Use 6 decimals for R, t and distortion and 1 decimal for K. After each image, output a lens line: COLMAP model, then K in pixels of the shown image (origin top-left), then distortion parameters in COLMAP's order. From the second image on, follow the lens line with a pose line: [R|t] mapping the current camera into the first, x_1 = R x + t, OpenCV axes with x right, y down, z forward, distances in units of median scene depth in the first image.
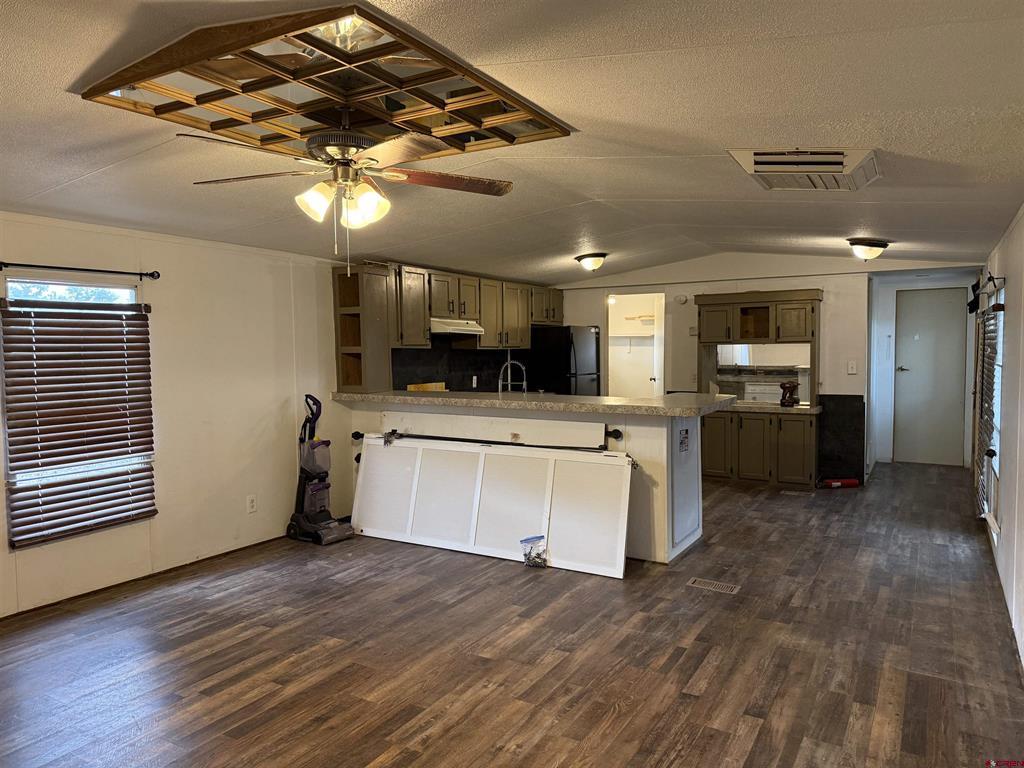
lens RADIAL K [[723.7, 0, 517.6], [0, 723.7, 384.7], [0, 0, 1]] dist [0.070147, -0.074435]
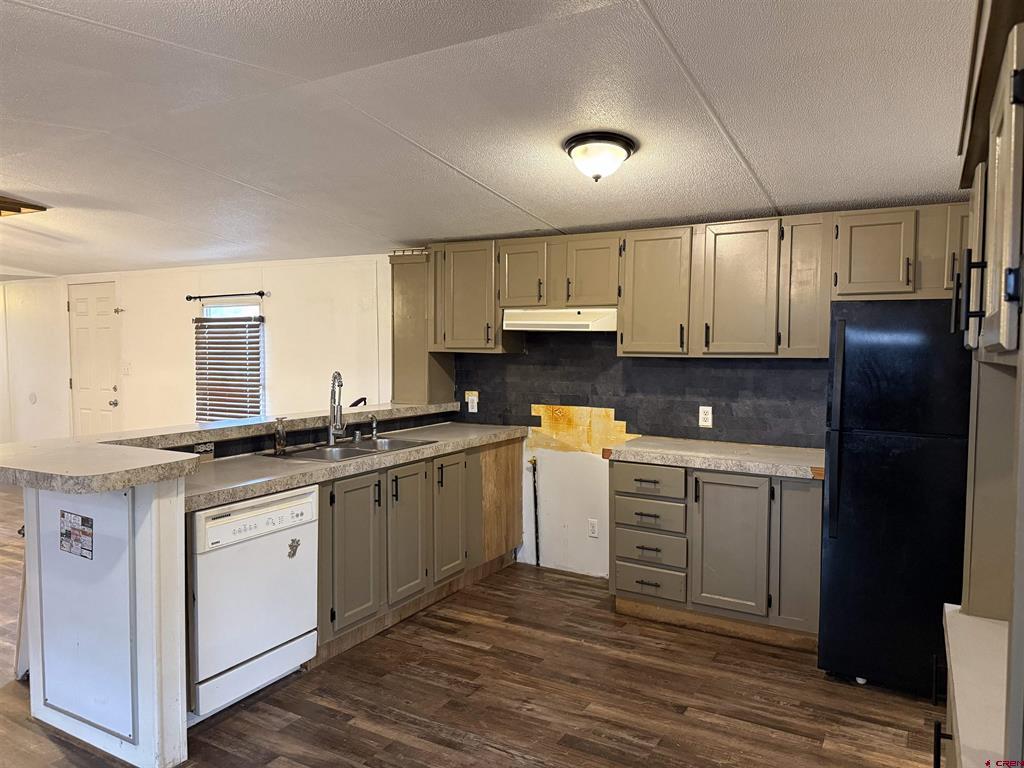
lens RADIAL K [[723.7, 0, 512.4], [0, 723.7, 384.9], [0, 0, 1]] dist [0.070147, -0.074435]
pose [[-0.005921, 0.061295, -0.998102, 0.577627], [-0.057336, 0.996457, 0.061534, -0.062933], [0.998337, 0.057592, -0.002386, 1.007730]]
